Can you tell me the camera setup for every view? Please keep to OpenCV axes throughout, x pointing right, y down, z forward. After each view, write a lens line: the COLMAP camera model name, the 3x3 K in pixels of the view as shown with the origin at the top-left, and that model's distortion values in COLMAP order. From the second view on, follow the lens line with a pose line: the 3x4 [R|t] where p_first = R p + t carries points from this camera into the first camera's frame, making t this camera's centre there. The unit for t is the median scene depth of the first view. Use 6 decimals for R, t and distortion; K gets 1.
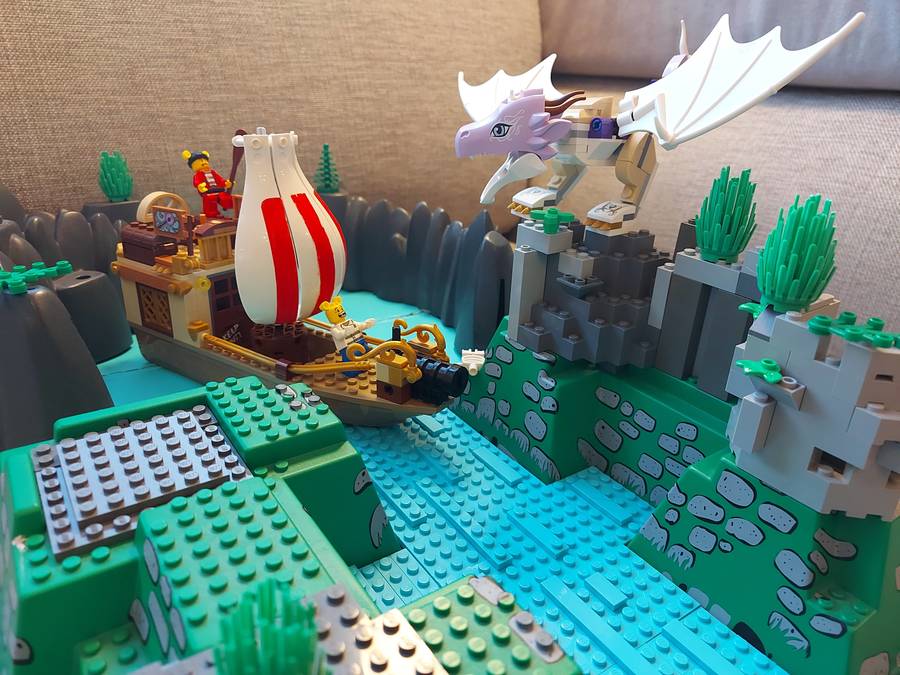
lens RADIAL K [[655.4, 0, 476.2], [0, 655.4, 338.0], [0, 0, 1]] dist [0.041658, -0.070292]
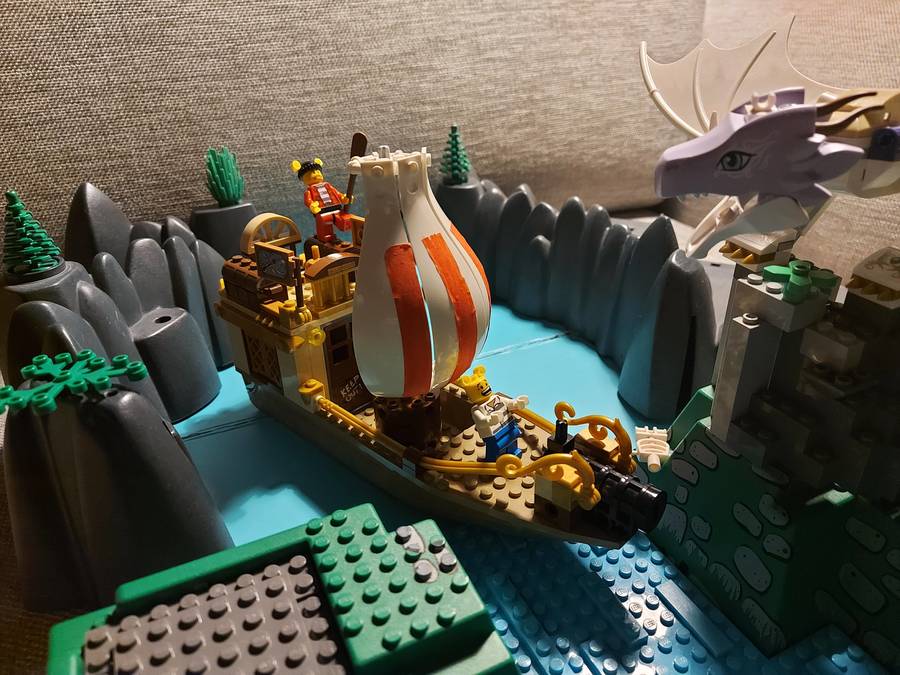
lens RADIAL K [[655.4, 0, 476.2], [0, 655.4, 338.0], [0, 0, 1]] dist [0.041658, -0.070292]
pose [[0.983918, 0.017842, -0.177727, -0.043492], [-0.000534, 0.995288, 0.096962, -0.099004], [0.178619, -0.095308, 0.979291, 0.152563]]
